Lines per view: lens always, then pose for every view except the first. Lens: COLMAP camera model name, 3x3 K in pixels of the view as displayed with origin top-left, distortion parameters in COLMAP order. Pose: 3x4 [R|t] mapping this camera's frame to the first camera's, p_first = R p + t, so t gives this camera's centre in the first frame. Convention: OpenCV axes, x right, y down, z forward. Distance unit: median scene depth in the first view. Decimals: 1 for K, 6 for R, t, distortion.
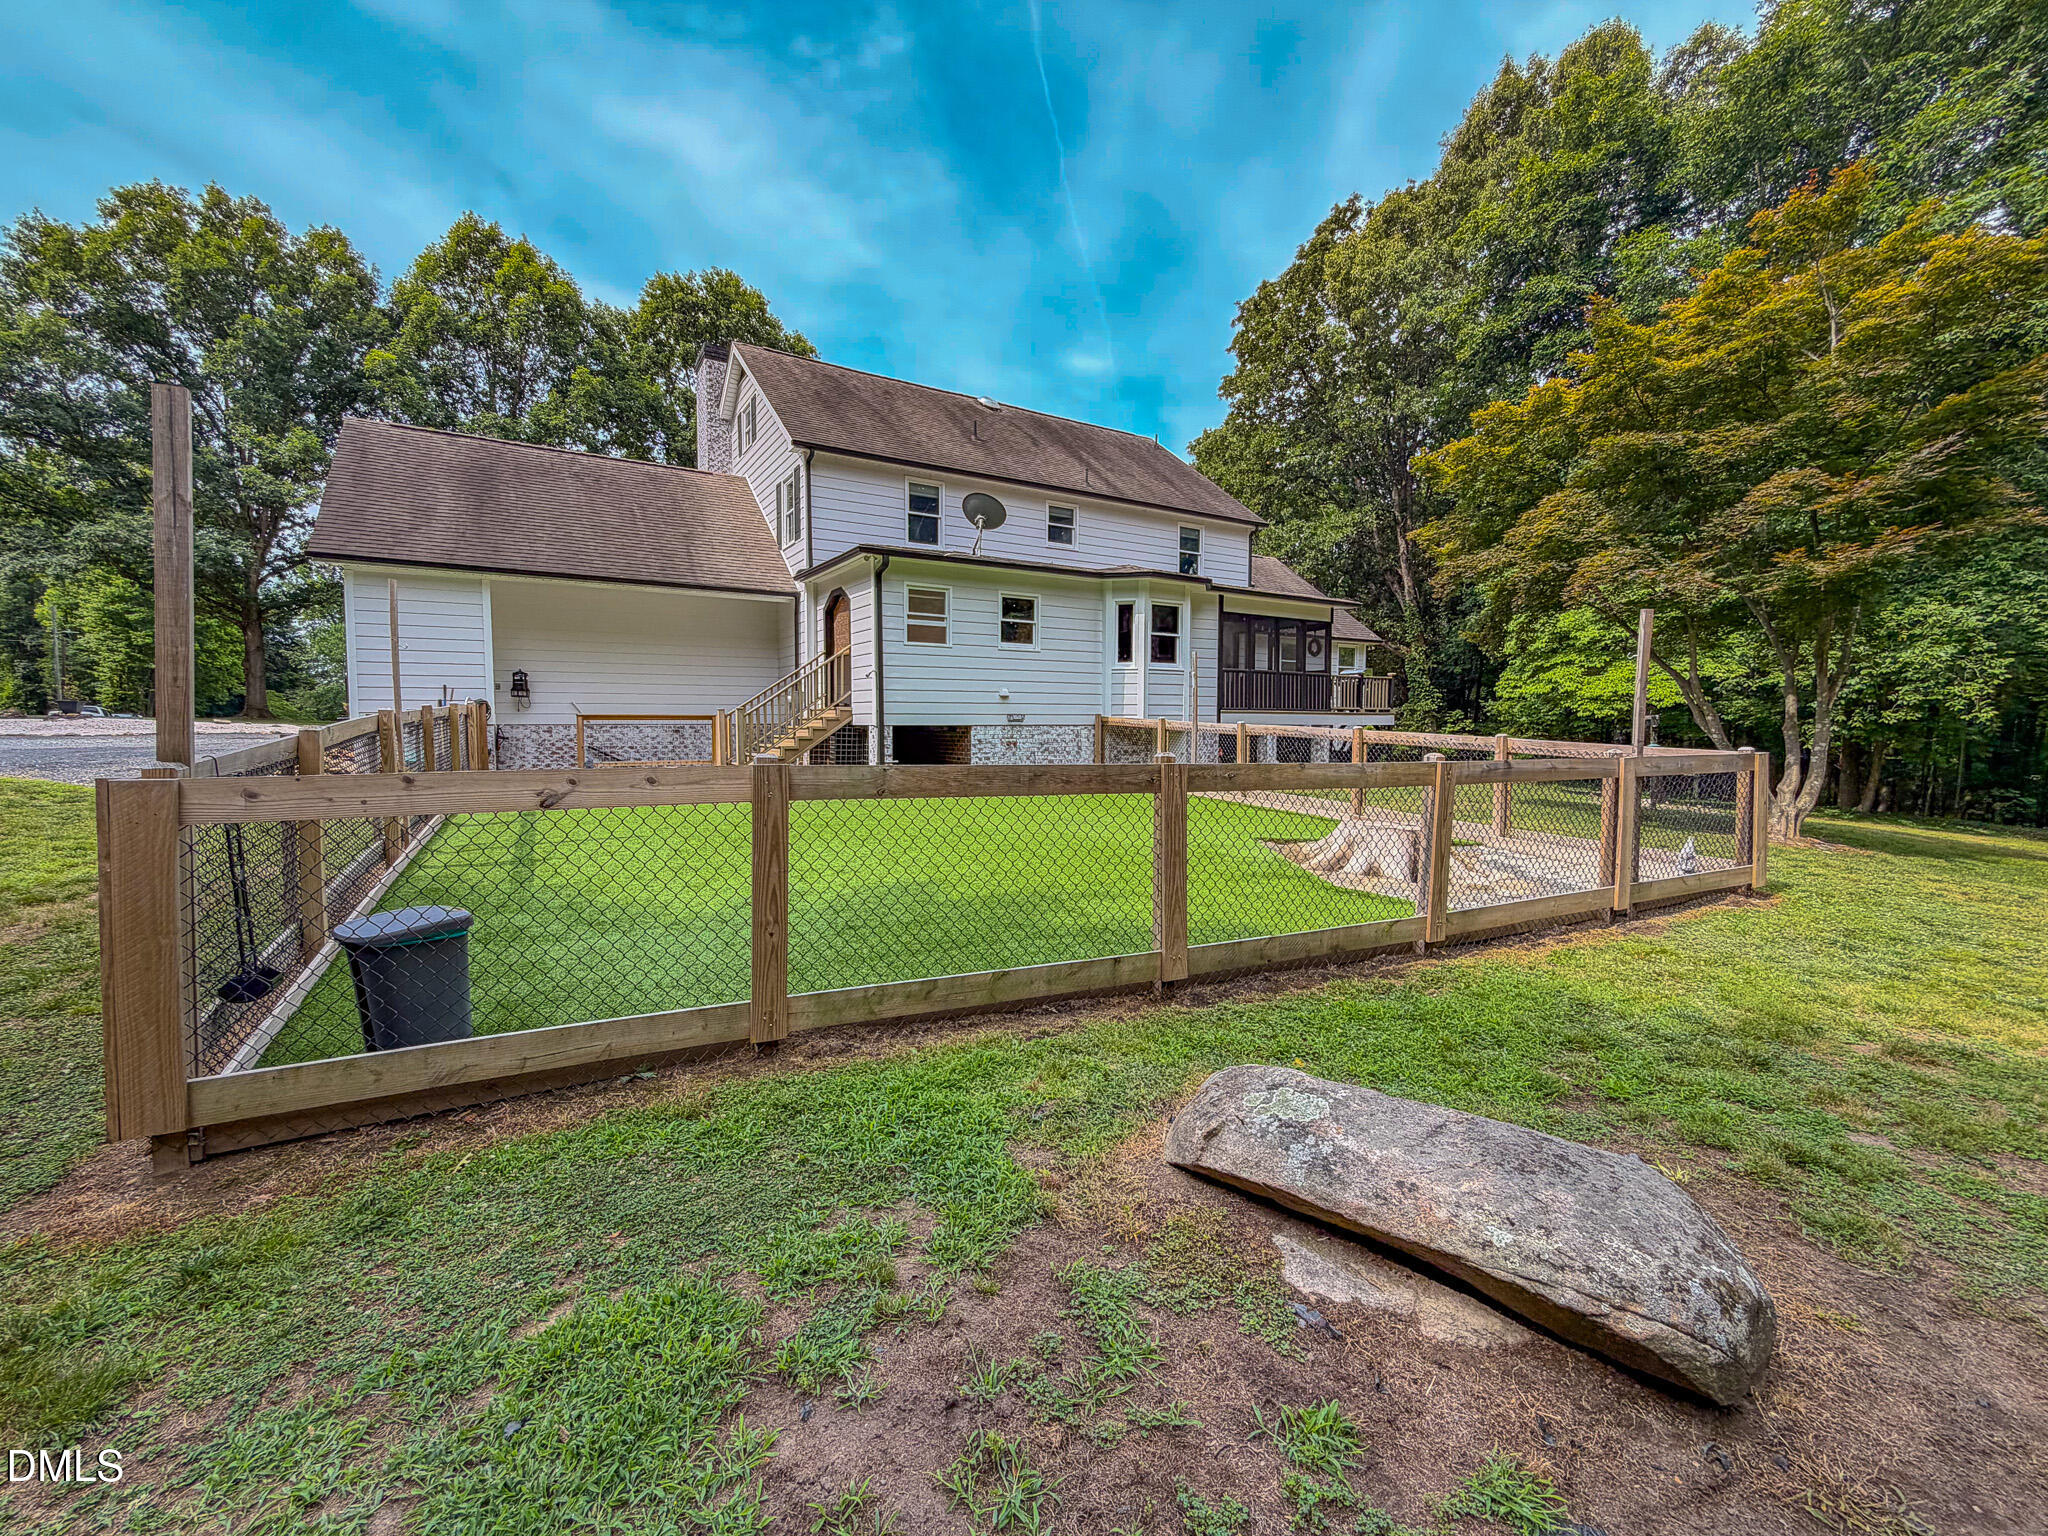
lens RADIAL K [[809.8, 0, 1024.0], [0, 809.8, 768.0], [0, 0, 1]] dist [-0.000809, -0.000135]
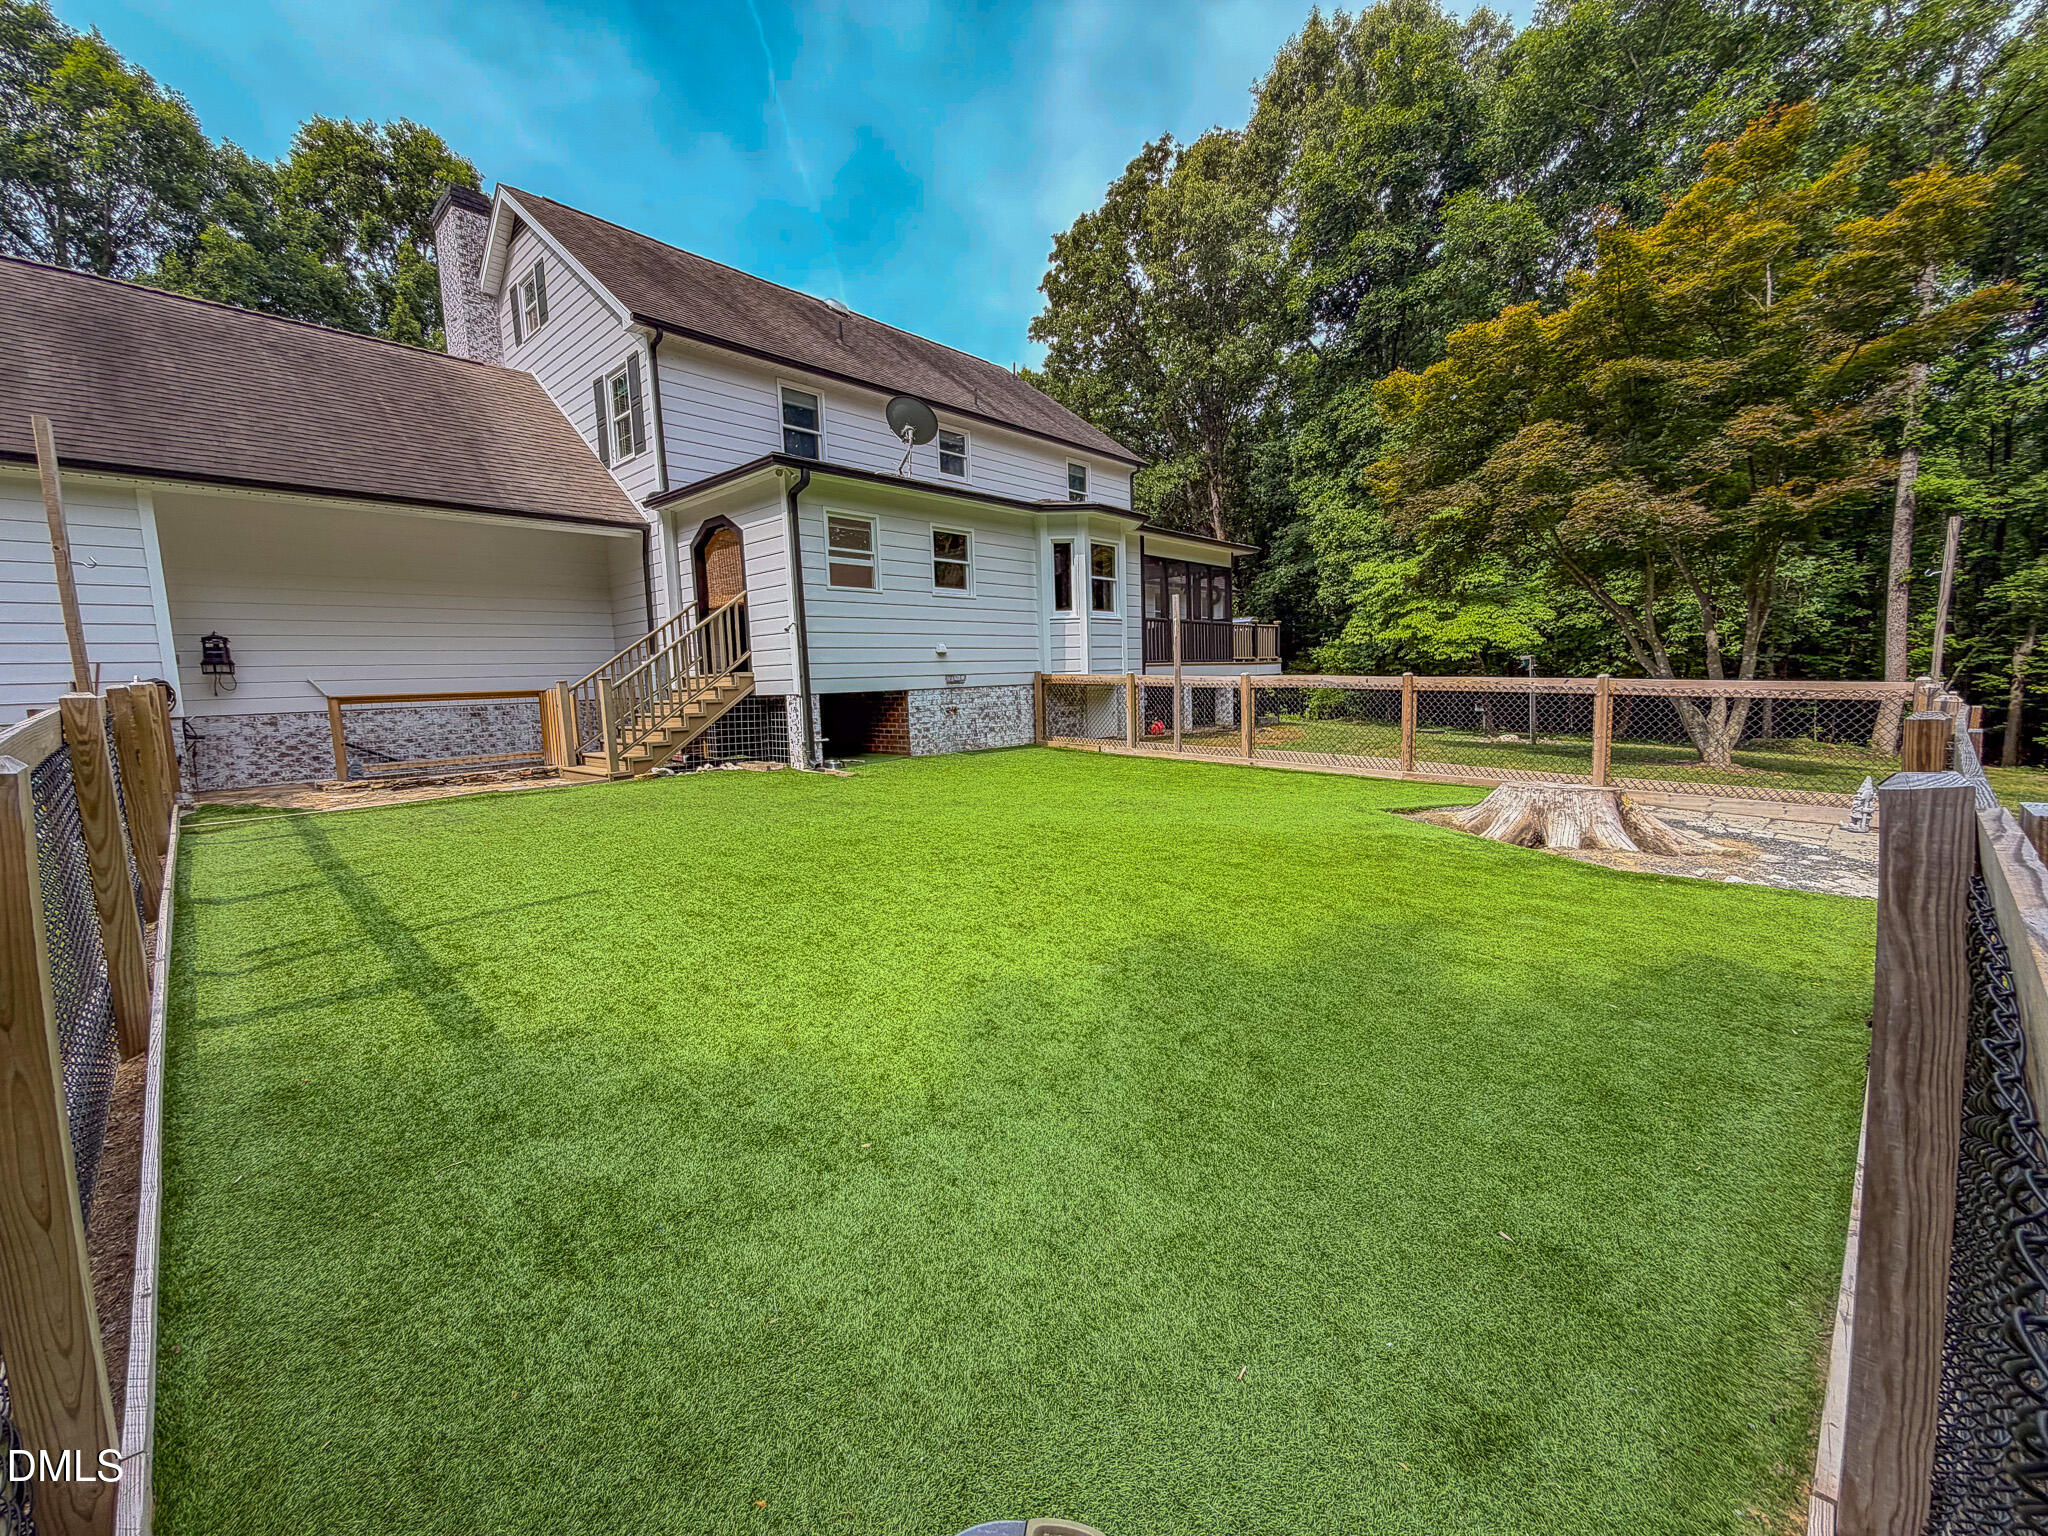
lens RADIAL K [[809.8, 0, 1024.0], [0, 809.8, 768.0], [0, 0, 1]] dist [-0.000809, -0.000135]
pose [[0.960658, -0.065473, 0.269906, -0.153400], [0.052600, 0.997119, 0.054661, -0.011144], [-0.272707, -0.038313, 0.961334, 0.159278]]
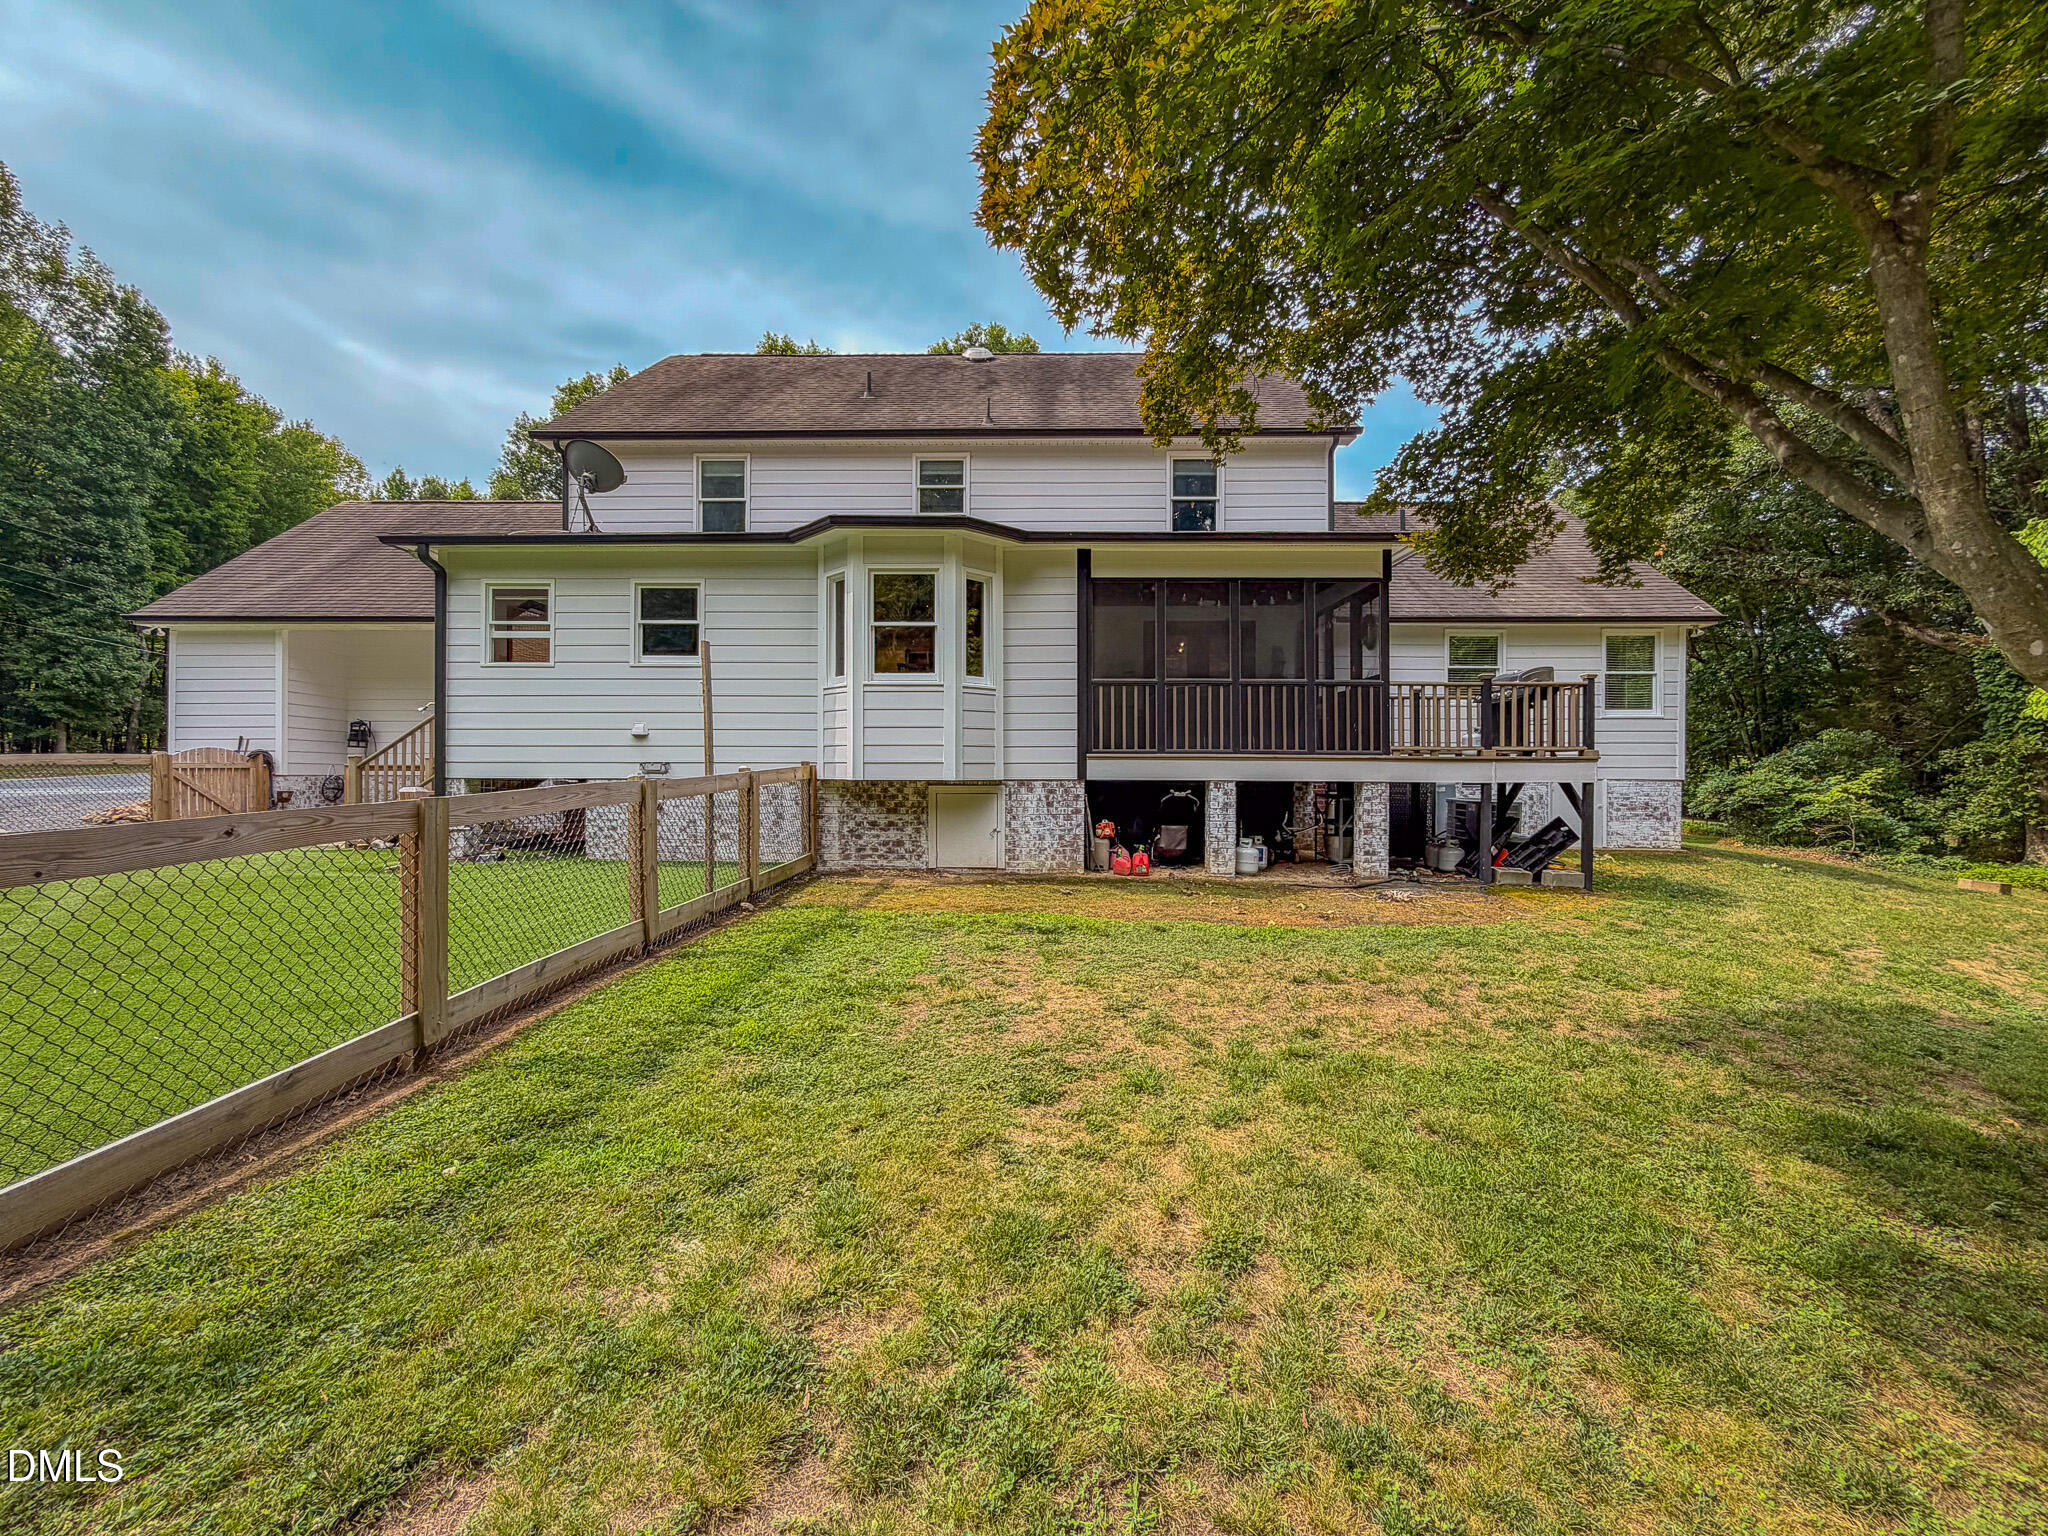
lens RADIAL K [[809.8, 0, 1024.0], [0, 809.8, 768.0], [0, 0, 1]] dist [-0.000809, -0.000135]
pose [[0.848535, -0.001589, -0.529137, 0.524777], [-0.032076, 0.998002, -0.054434, -0.031706], [0.528166, 0.063162, 0.846789, 0.533536]]
